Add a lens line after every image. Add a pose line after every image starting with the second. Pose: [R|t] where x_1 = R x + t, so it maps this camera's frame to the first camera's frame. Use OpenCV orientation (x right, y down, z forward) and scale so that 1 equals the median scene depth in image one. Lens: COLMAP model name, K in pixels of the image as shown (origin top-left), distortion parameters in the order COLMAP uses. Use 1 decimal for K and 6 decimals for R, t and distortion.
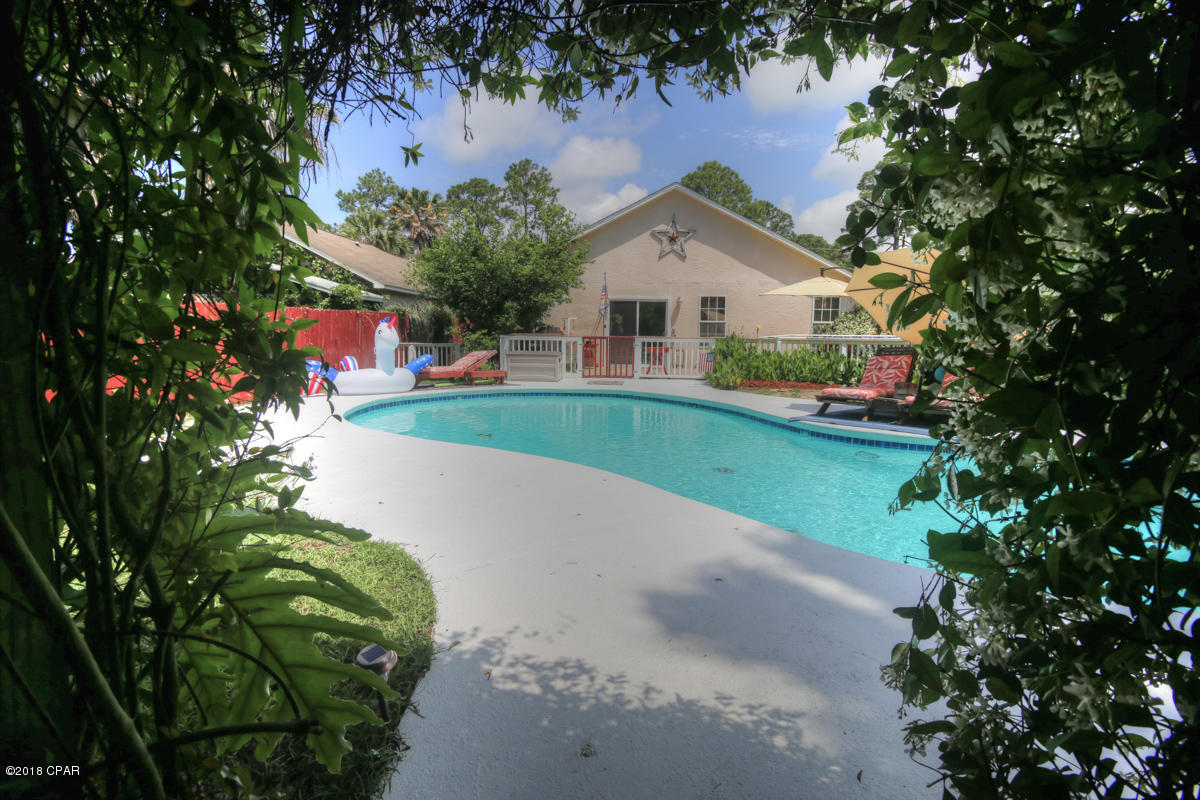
lens RADIAL K [[588.1, 0, 603.2], [0, 588.1, 400.6], [0, 0, 1]] dist [-0.023391, 0.001221]
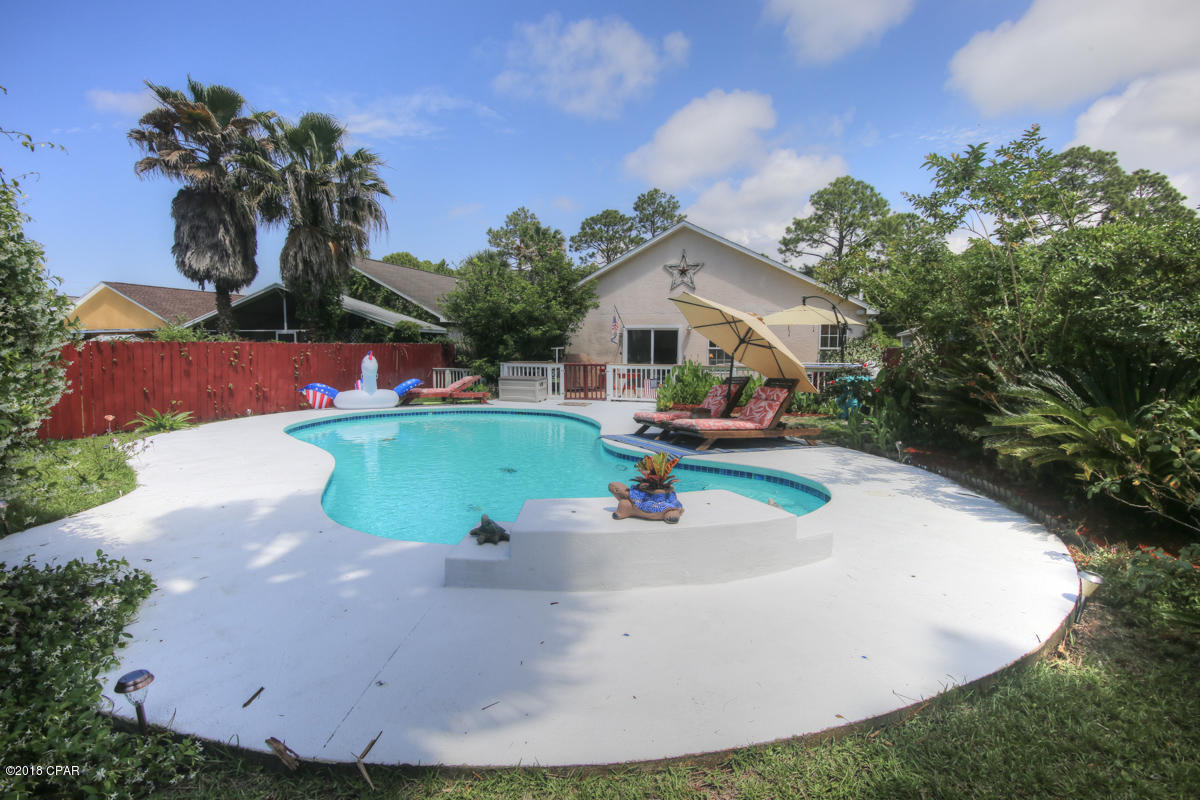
lens RADIAL K [[588.1, 0, 605.7], [0, 588.1, 408.9], [0, 0, 1]] dist [-0.023391, 0.001221]
pose [[0.961406, 0.022863, -0.274183, 0.280095], [-0.028295, 0.999474, -0.015872, -0.003217], [0.273676, 0.023018, 0.961547, -0.067447]]
